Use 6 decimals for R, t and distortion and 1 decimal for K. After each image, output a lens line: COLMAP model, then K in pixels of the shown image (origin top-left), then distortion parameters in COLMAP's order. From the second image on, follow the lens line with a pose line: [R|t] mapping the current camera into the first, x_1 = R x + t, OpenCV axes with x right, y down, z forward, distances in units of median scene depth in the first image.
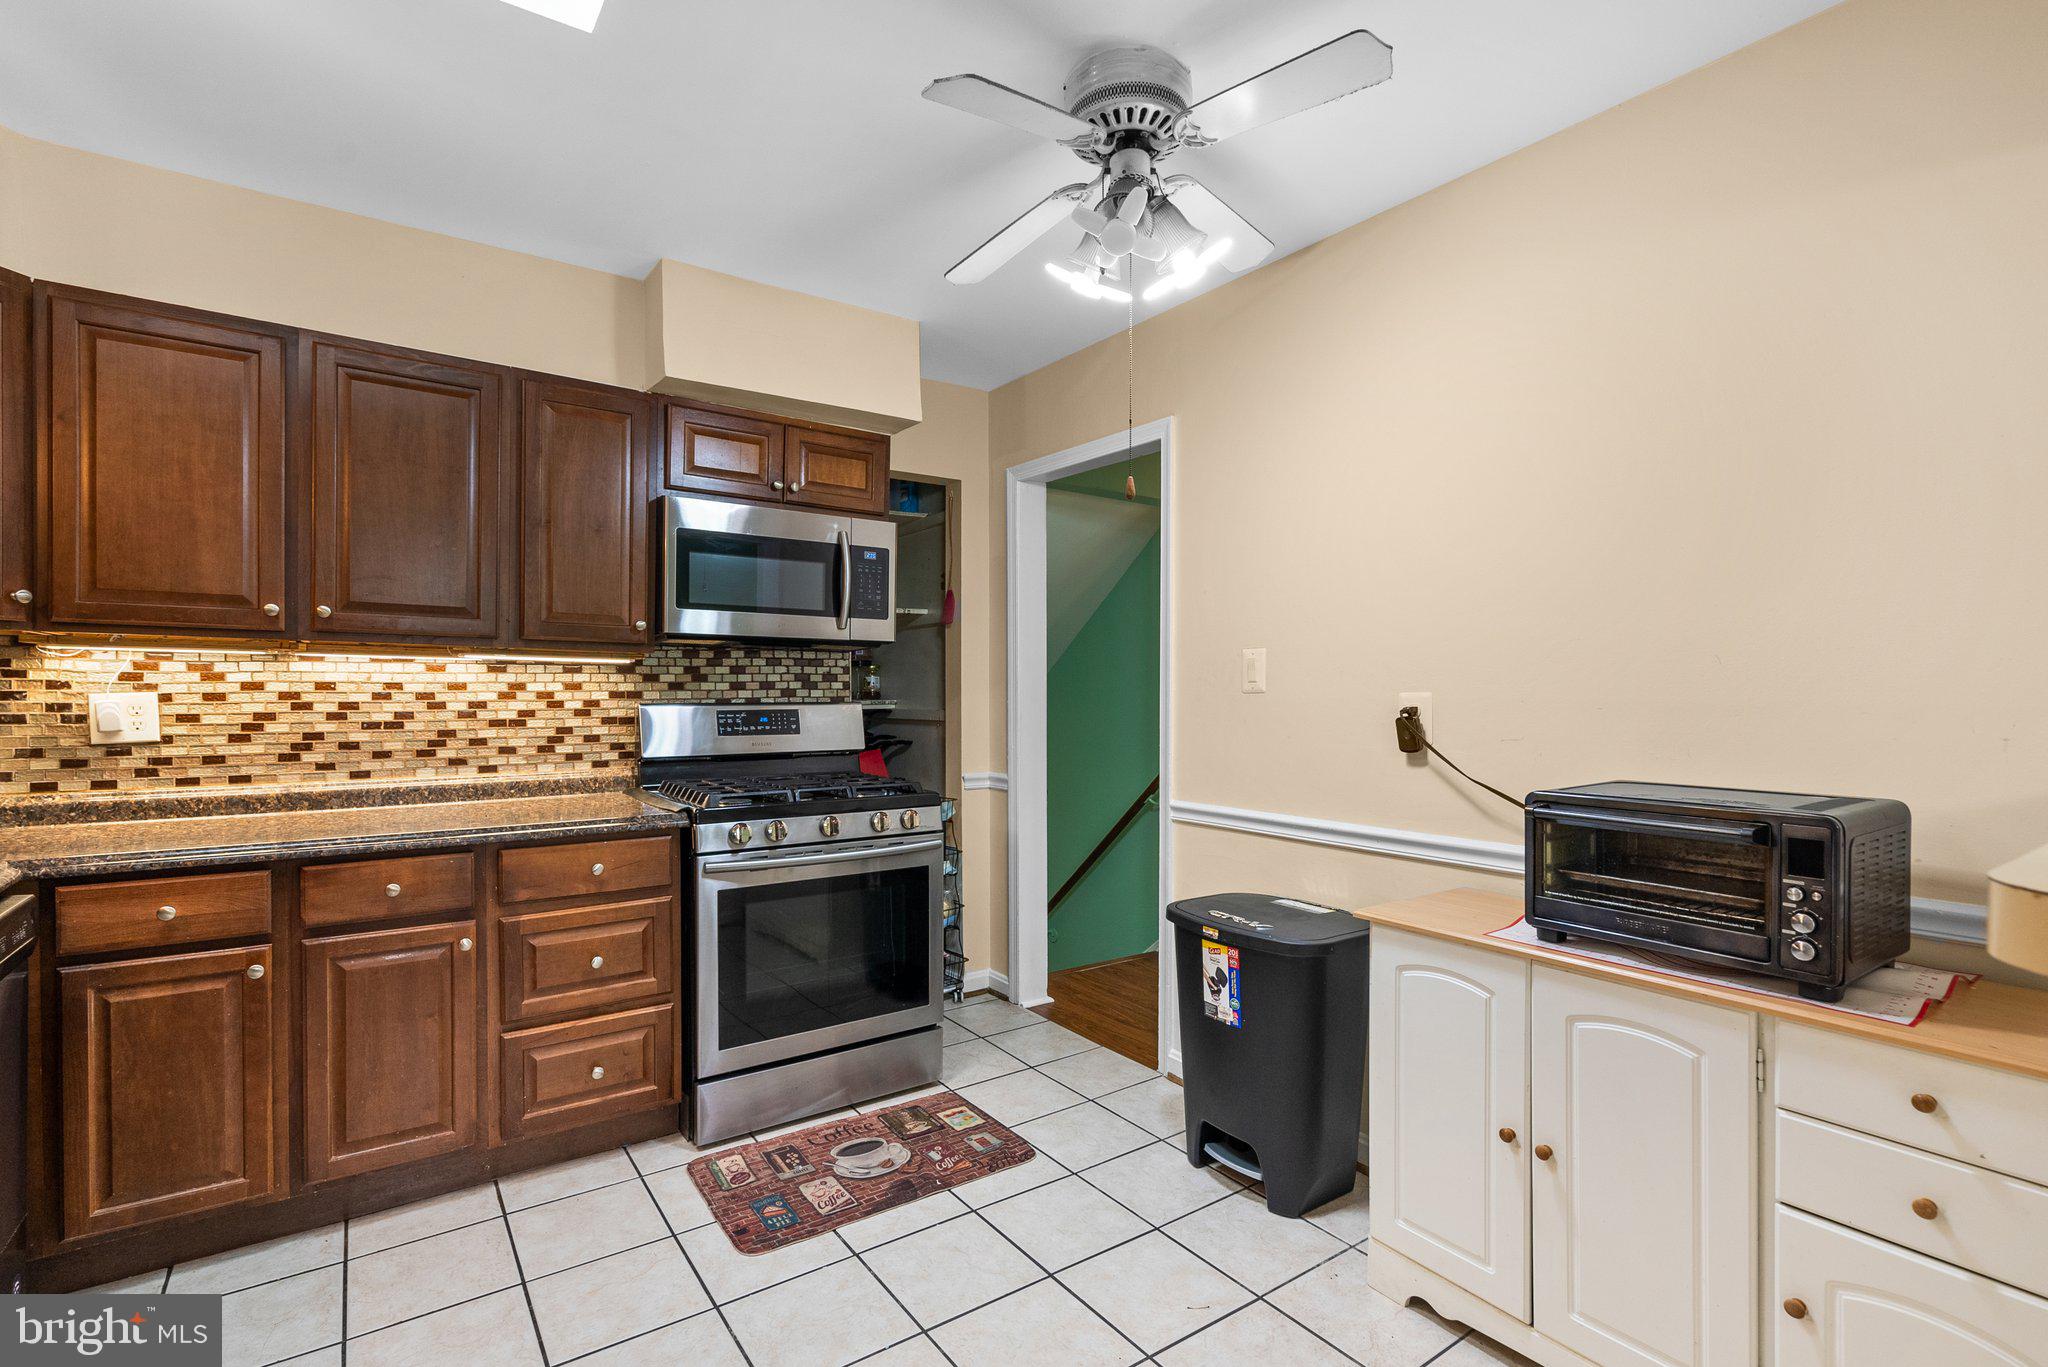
lens RADIAL K [[951.7, 0, 1021.3], [0, 951.7, 694.2], [0, 0, 1]] dist [-0.004909, 0.000611]
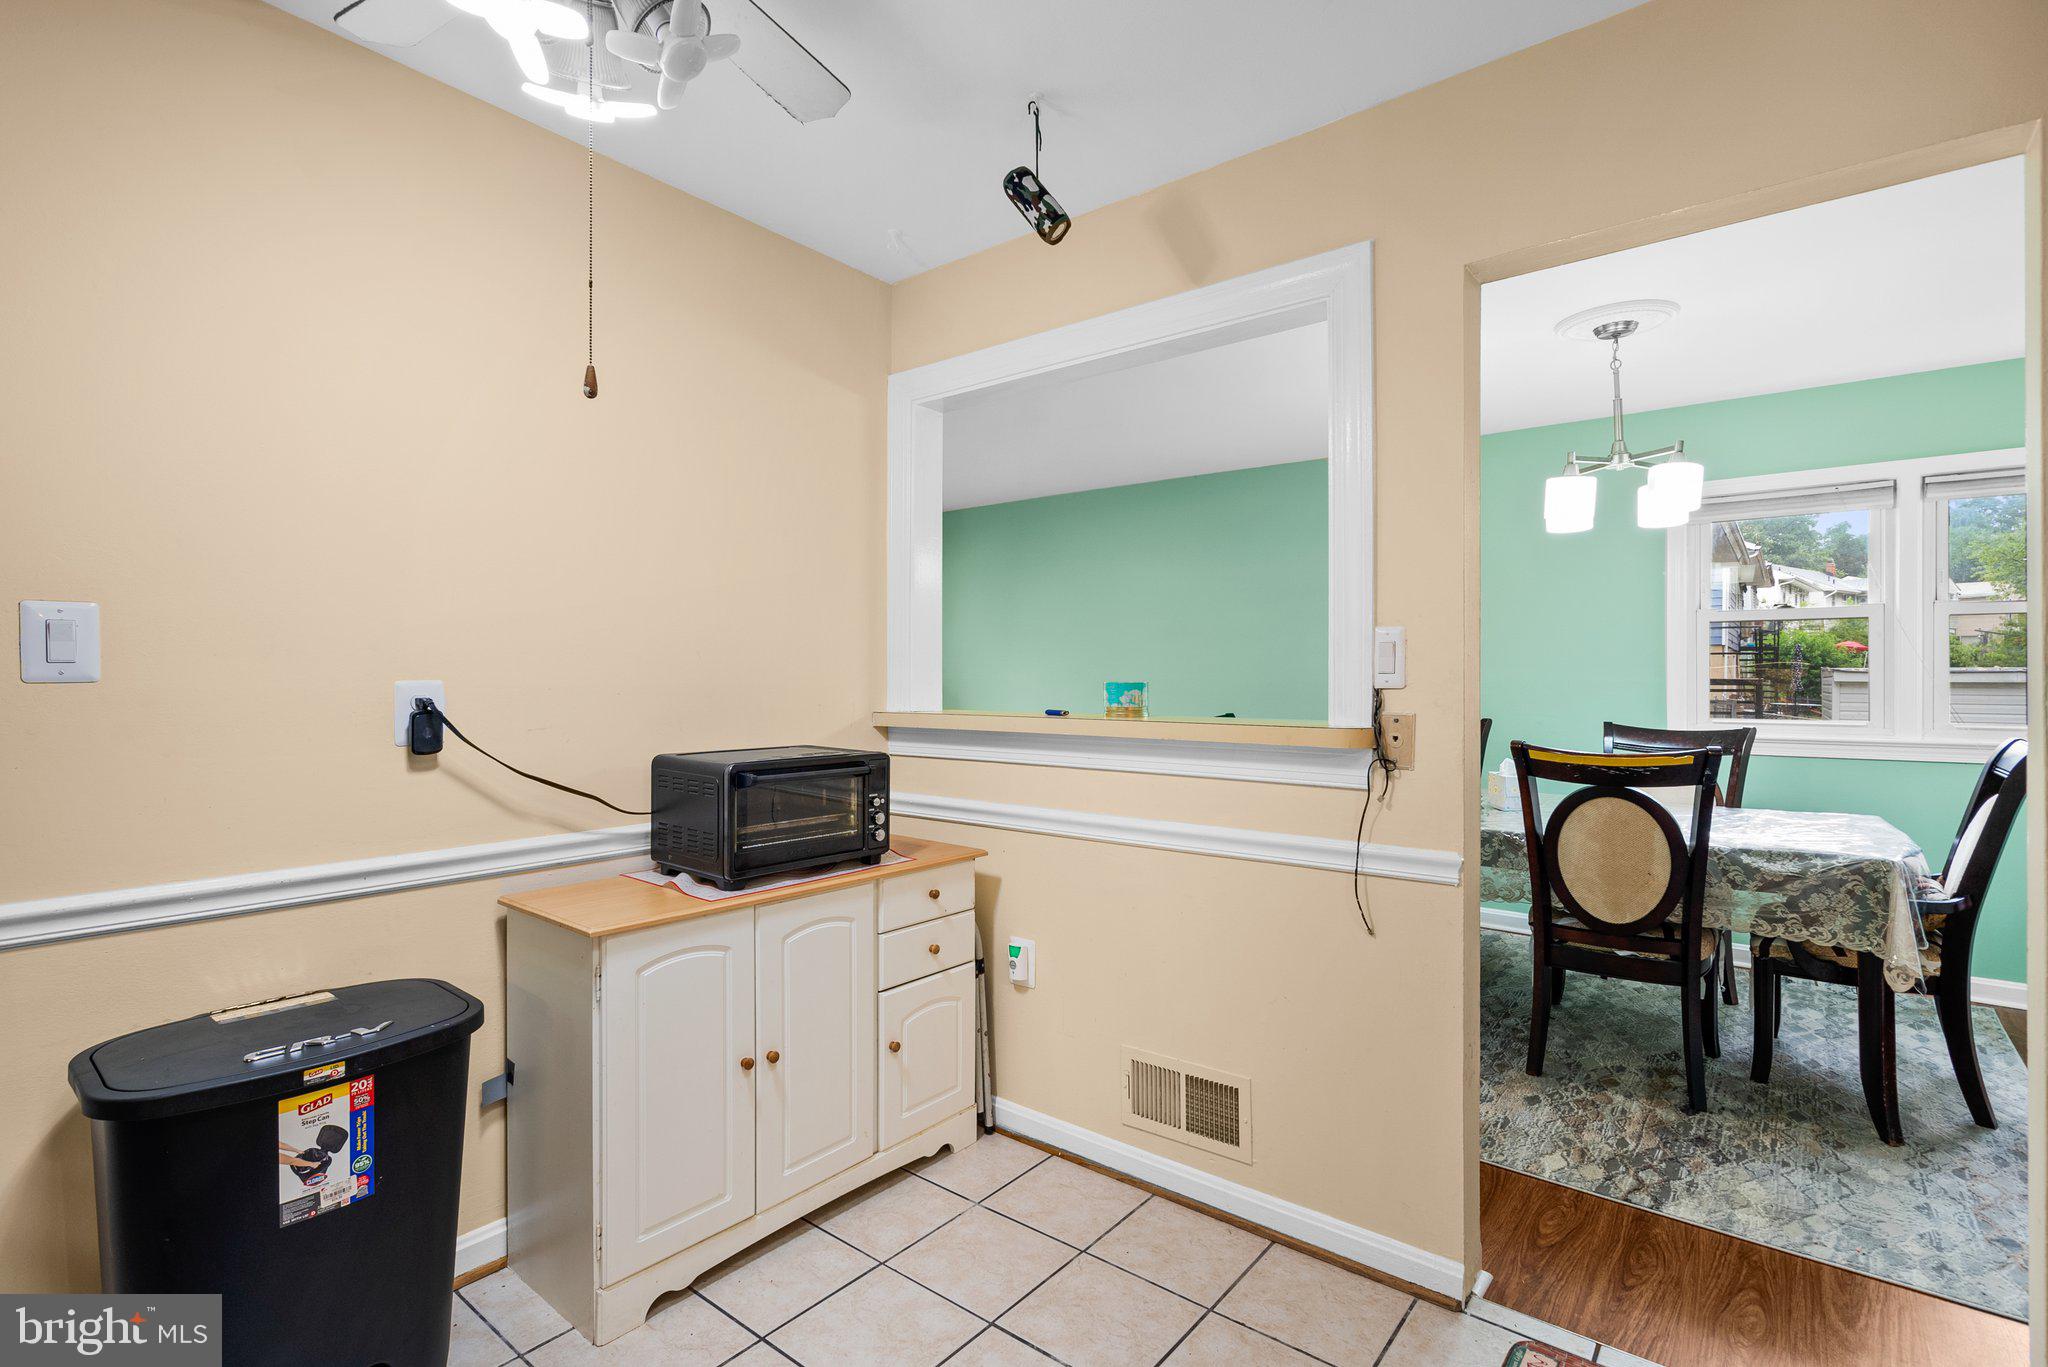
lens RADIAL K [[973.6, 0, 1010.9], [0, 973.6, 682.4], [0, 0, 1]] dist [0.002238, -0.000192]
pose [[-0.274961, -0.004651, 0.961444, -0.528800], [0.002579, 0.999981, 0.005575, -0.003293], [-0.961452, 0.004013, -0.274943, 0.755370]]
